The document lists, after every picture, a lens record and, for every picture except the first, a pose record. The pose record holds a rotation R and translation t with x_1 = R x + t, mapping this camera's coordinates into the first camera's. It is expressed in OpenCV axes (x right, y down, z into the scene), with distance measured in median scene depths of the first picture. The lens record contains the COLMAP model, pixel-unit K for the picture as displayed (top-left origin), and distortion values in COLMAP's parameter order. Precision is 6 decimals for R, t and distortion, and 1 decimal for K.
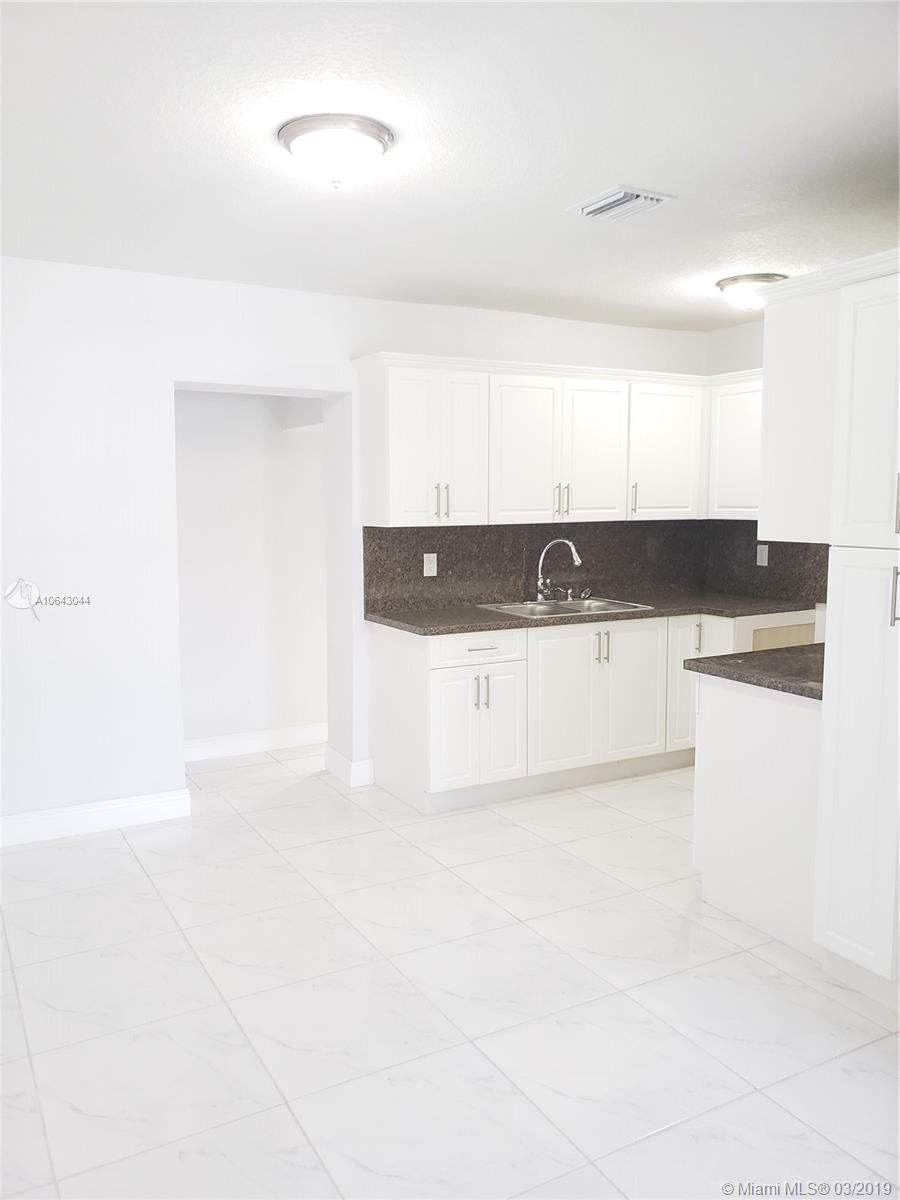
lens RADIAL K [[933.1, 0, 450.0], [0, 933.1, 600.0], [0, 0, 1]] dist [0.005474, 0.000328]
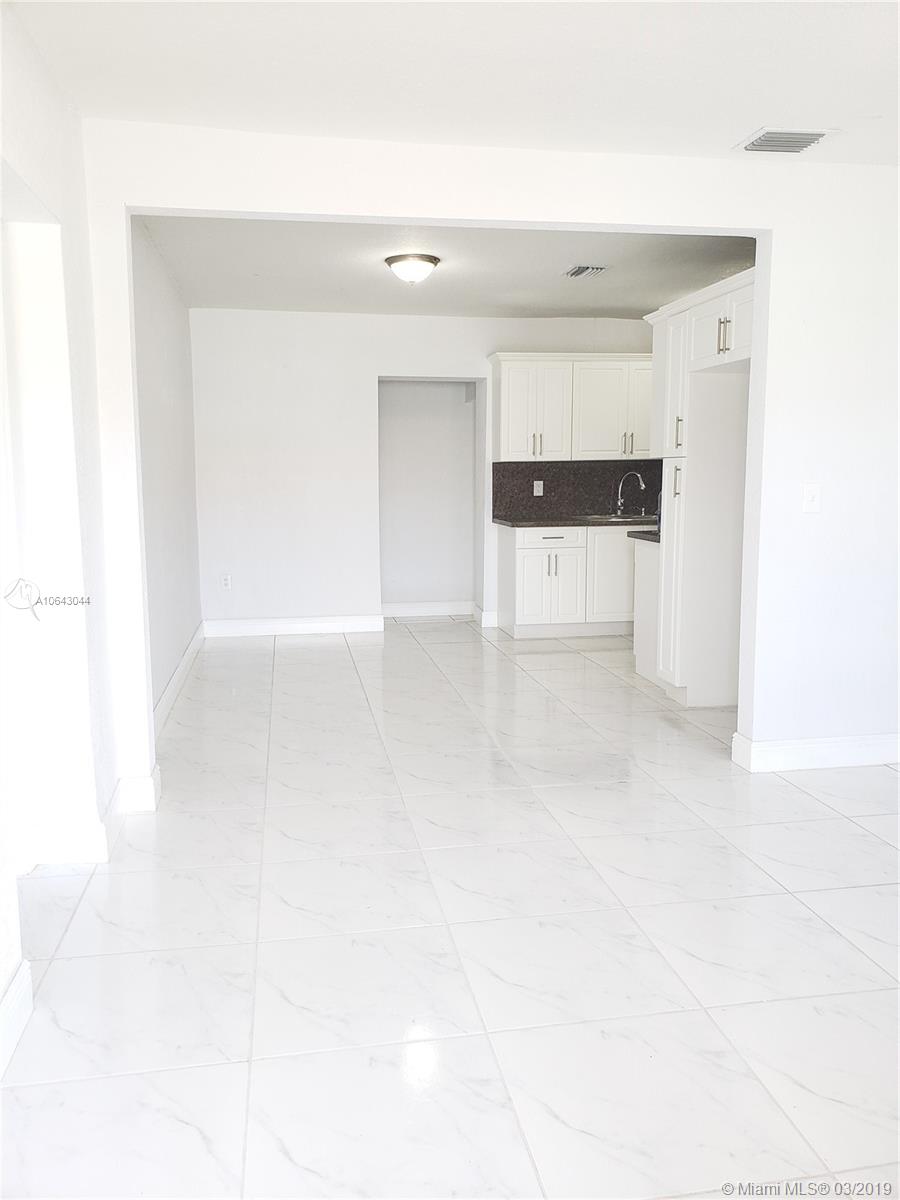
lens RADIAL K [[960.6, 0, 450.9], [0, 960.6, 600.6], [0, 0, 1]] dist [-0.063202, -0.001295]
pose [[0.941580, 0.035383, -0.334925, 0.371611], [-0.026546, 0.999169, 0.030928, 0.099999], [0.335741, -0.020230, 0.941737, -0.520708]]
